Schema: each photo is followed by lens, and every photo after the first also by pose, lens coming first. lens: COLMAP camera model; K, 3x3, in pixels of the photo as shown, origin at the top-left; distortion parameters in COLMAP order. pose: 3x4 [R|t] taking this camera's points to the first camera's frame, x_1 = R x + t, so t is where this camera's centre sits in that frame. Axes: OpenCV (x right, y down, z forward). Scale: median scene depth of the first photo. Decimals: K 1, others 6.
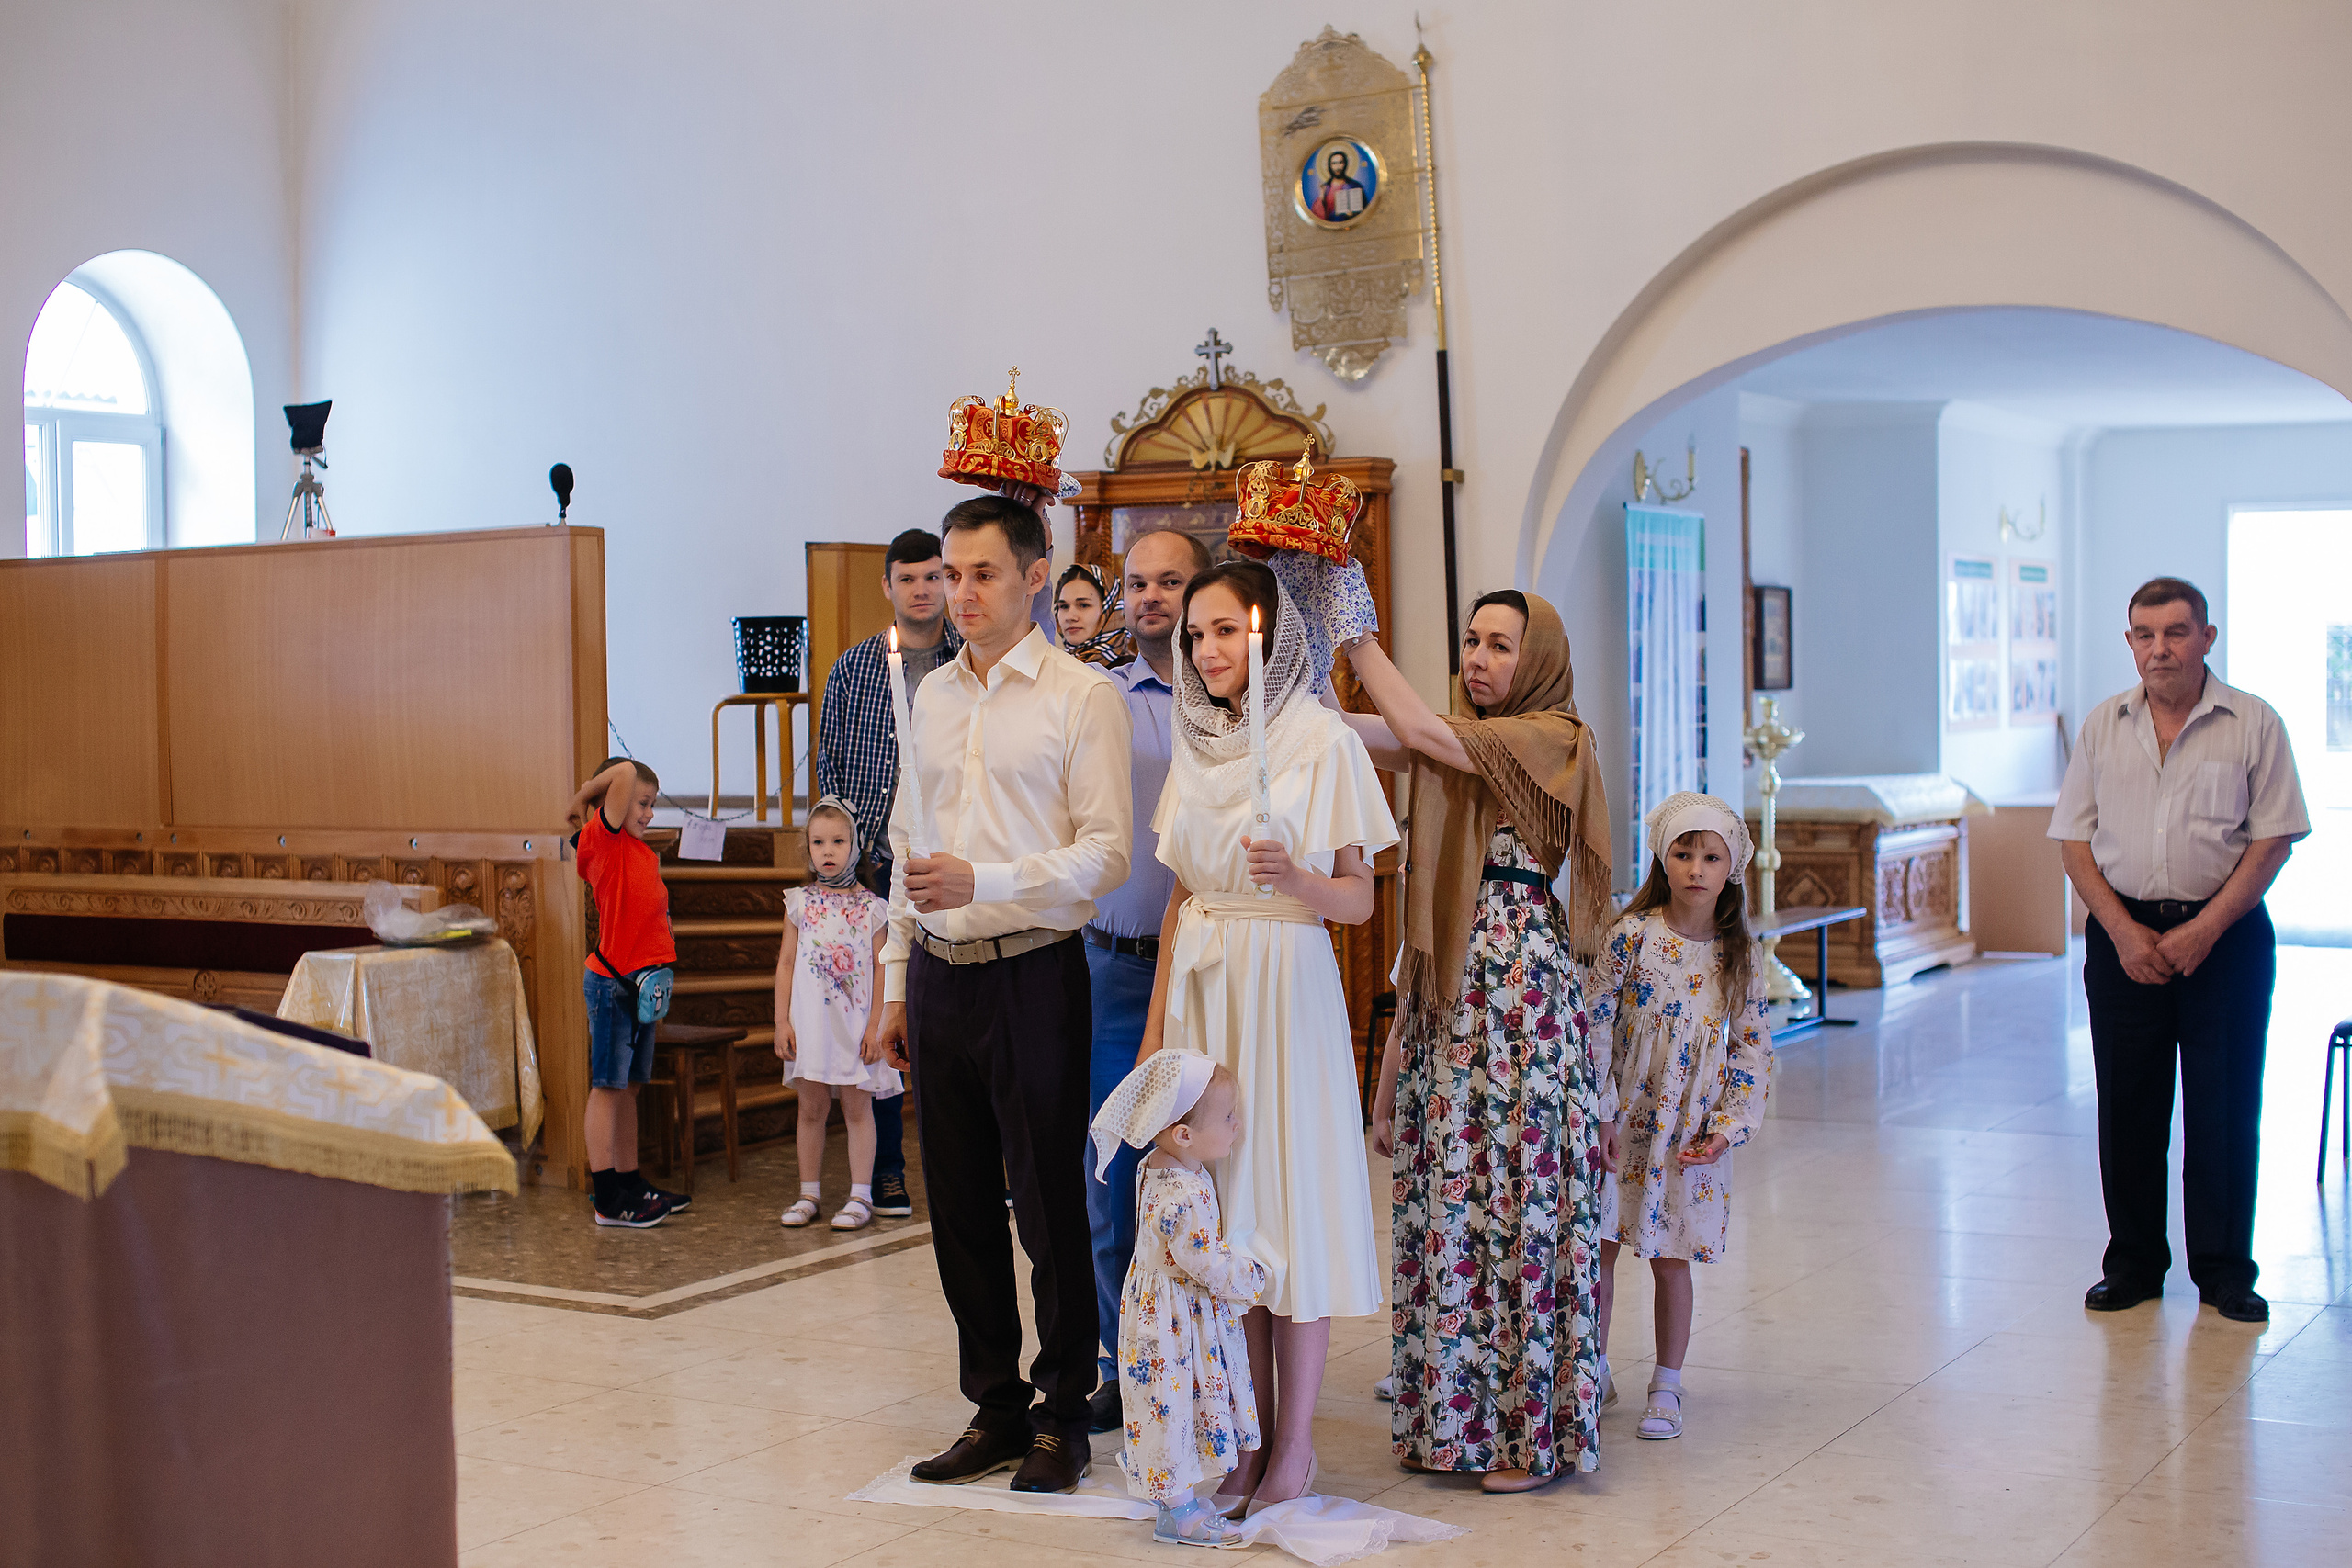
lens RADIAL K [[3742.6, 0, 1124.6], [0, 3742.6, 739.5], [0, 0, 1]] dist [-0.020986, -0.016355]
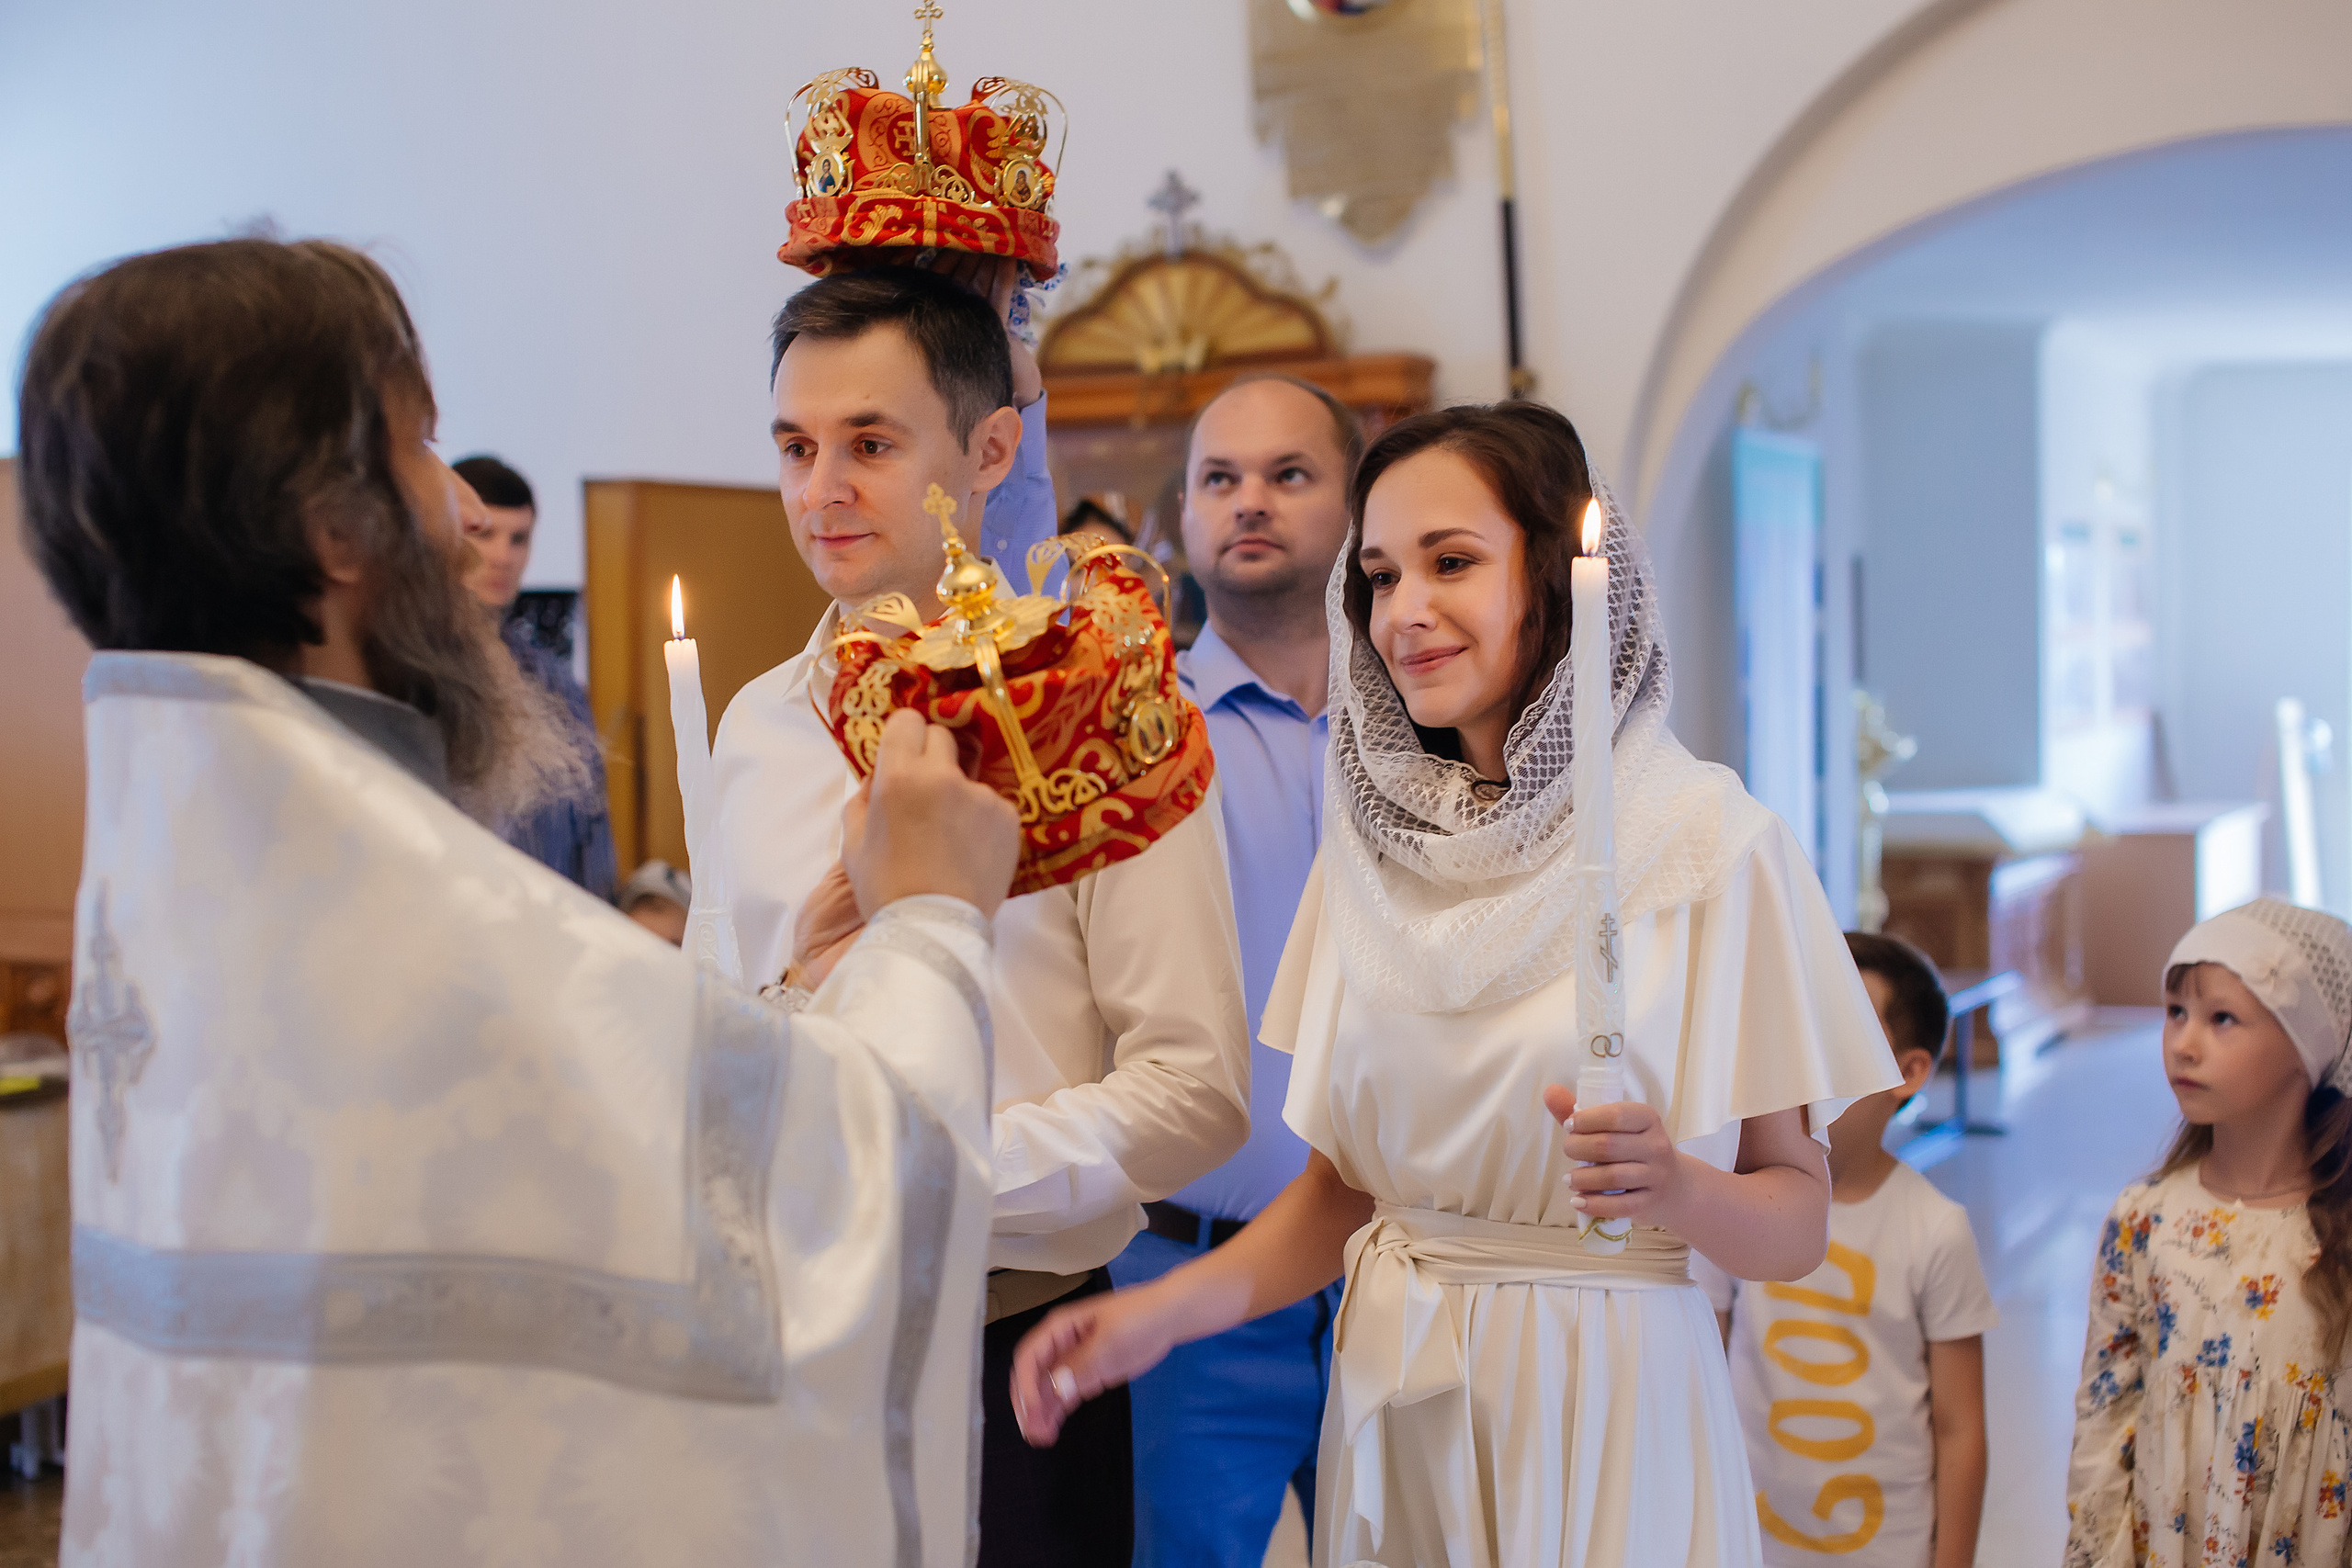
lens RADIAL K [[3742.6, 0, 1124.6], [0, 3742.6, 739.5], [0, 0, 1]] dist [-0.020986, -0.016355]
pose [[0.999169, -0.002156, 0.040711, -0.024603], [0.002031, 0.999993, 0.003118, -0.010928], [-0.040718, -0.003033, 0.999166, 0.540139]]
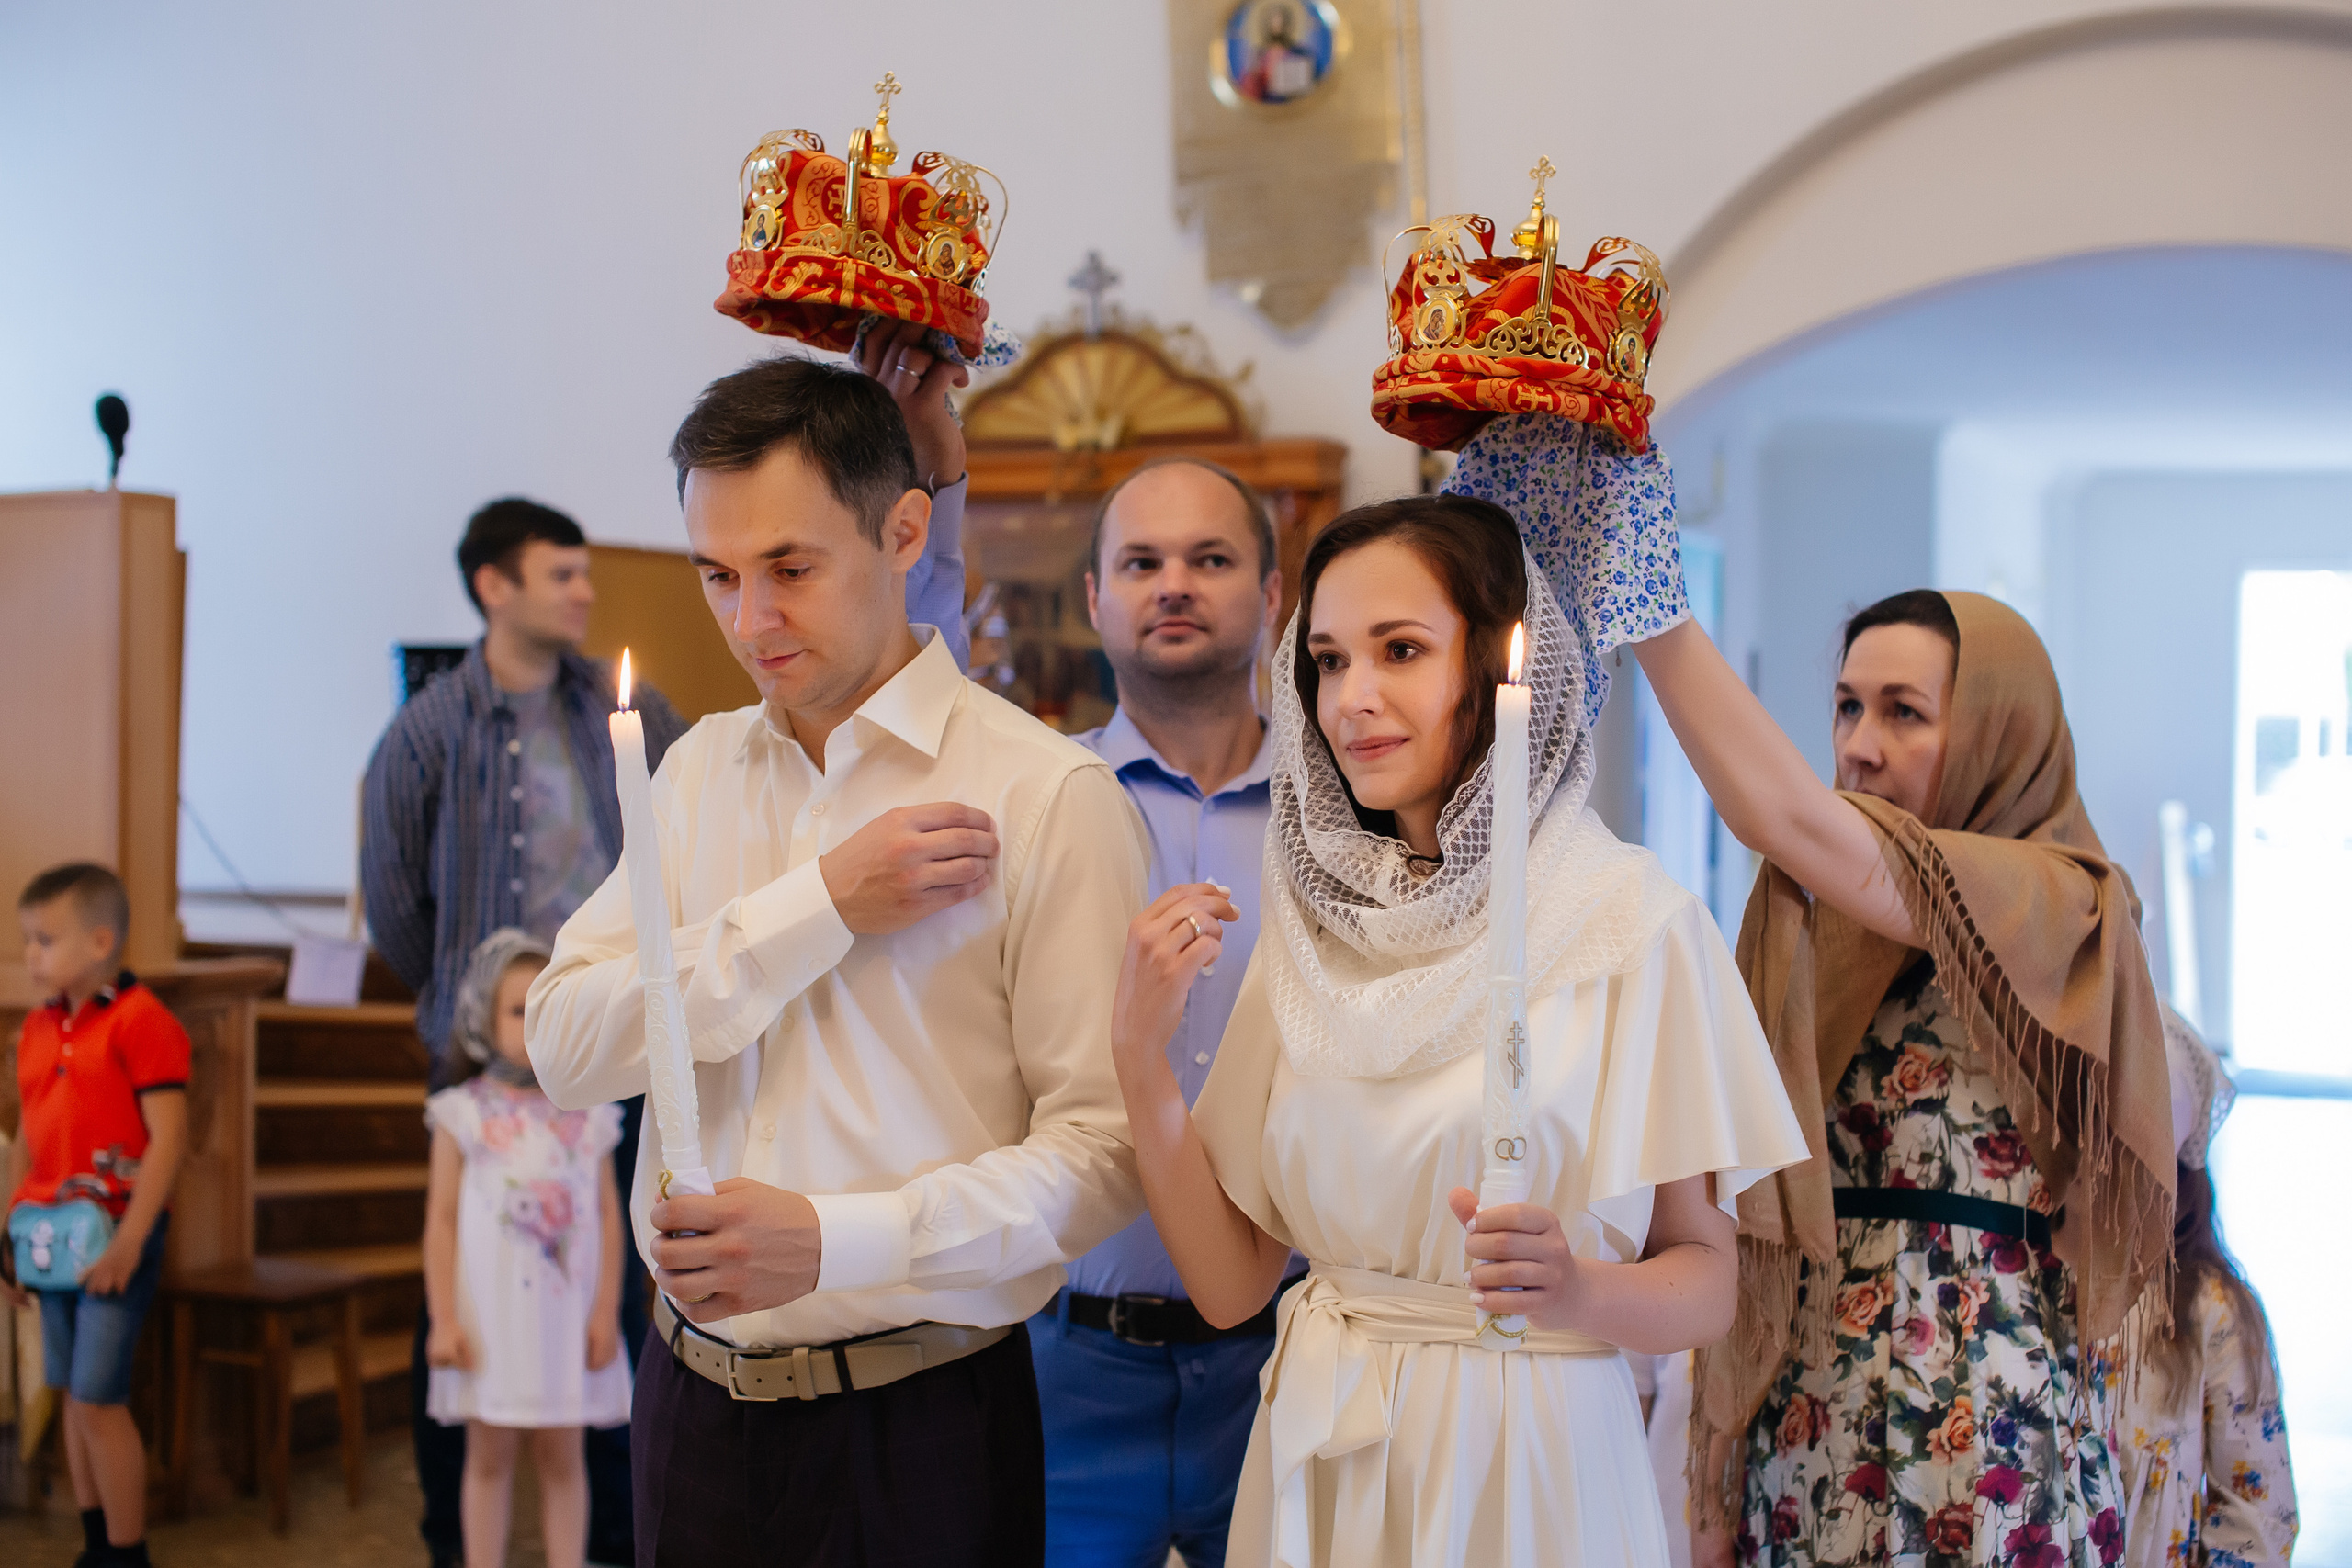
lens RADIAL K [[3742.6, 0, 1124.6], [0, 3742.6, 739.5], [0, 0, 1]] dist [-0.020986, -0.016355]
pose [[0.997302, 0.024911, 0.069045, -0.030069], [-0.023806, 0.999576, -0.016775, -0.010754], [-0.069434, 0.015086, 0.997473, 0.526532]]
